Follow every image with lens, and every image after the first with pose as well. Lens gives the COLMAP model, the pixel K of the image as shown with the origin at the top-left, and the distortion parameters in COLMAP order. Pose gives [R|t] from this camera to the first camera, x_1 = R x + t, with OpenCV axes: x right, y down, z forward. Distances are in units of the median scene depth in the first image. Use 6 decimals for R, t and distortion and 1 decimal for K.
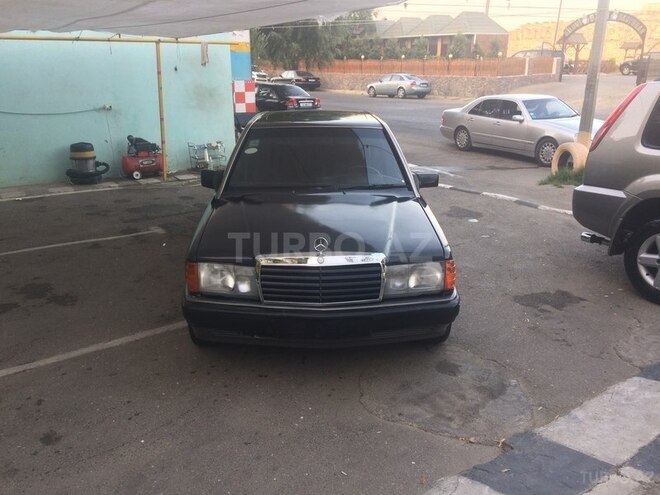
lens RADIAL K [[570.4, 0, 330.0], [0, 570.4, 247.5], [0, 0, 1]] dist [0.110614, -0.174147]
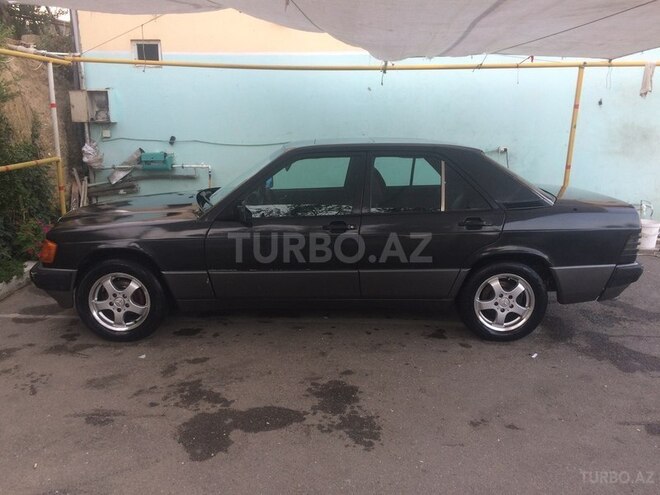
lens RADIAL K [[570.4, 0, 330.0], [0, 570.4, 247.5], [0, 0, 1]] dist [0.110614, -0.174147]
pose [[0.783826, 0.137294, -0.605613, -0.067002], [-0.184722, 0.982655, -0.016310, -0.052294], [0.592870, 0.124654, 0.795592, 0.242436]]
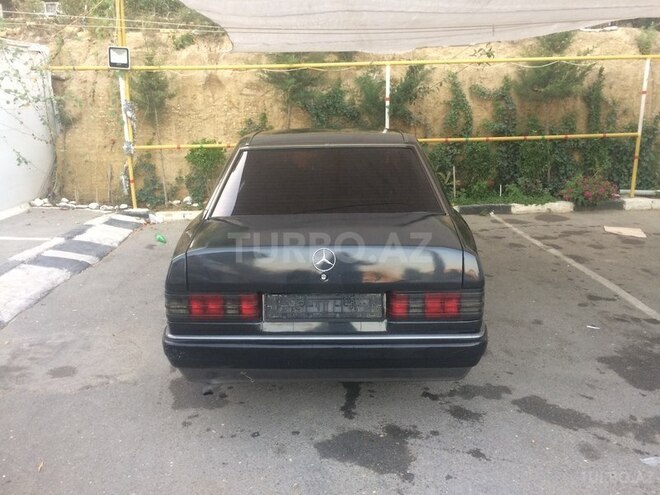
lens RADIAL K [[570.4, 0, 330.0], [0, 570.4, 247.5], [0, 0, 1]] dist [0.110614, -0.174147]
pose [[-0.567632, 0.198421, -0.799014, 0.301543], [-0.231140, 0.893079, 0.385985, -0.204520], [0.790170, 0.403781, -0.461077, 0.756679]]
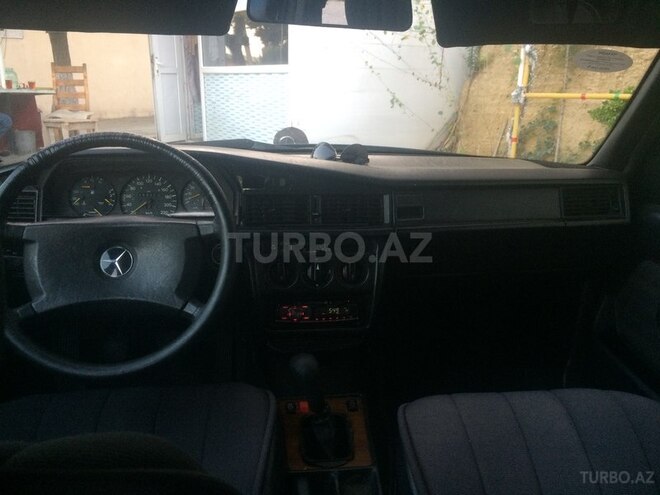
lens RADIAL K [[570.4, 0, 330.0], [0, 570.4, 247.5], [0, 0, 1]] dist [0.110614, -0.174147]
pose [[-0.994267, 0.006049, -0.106759, 0.010456], [-0.053160, 0.838319, 0.542582, -0.128249], [0.092780, 0.545146, -0.833191, 0.678242]]
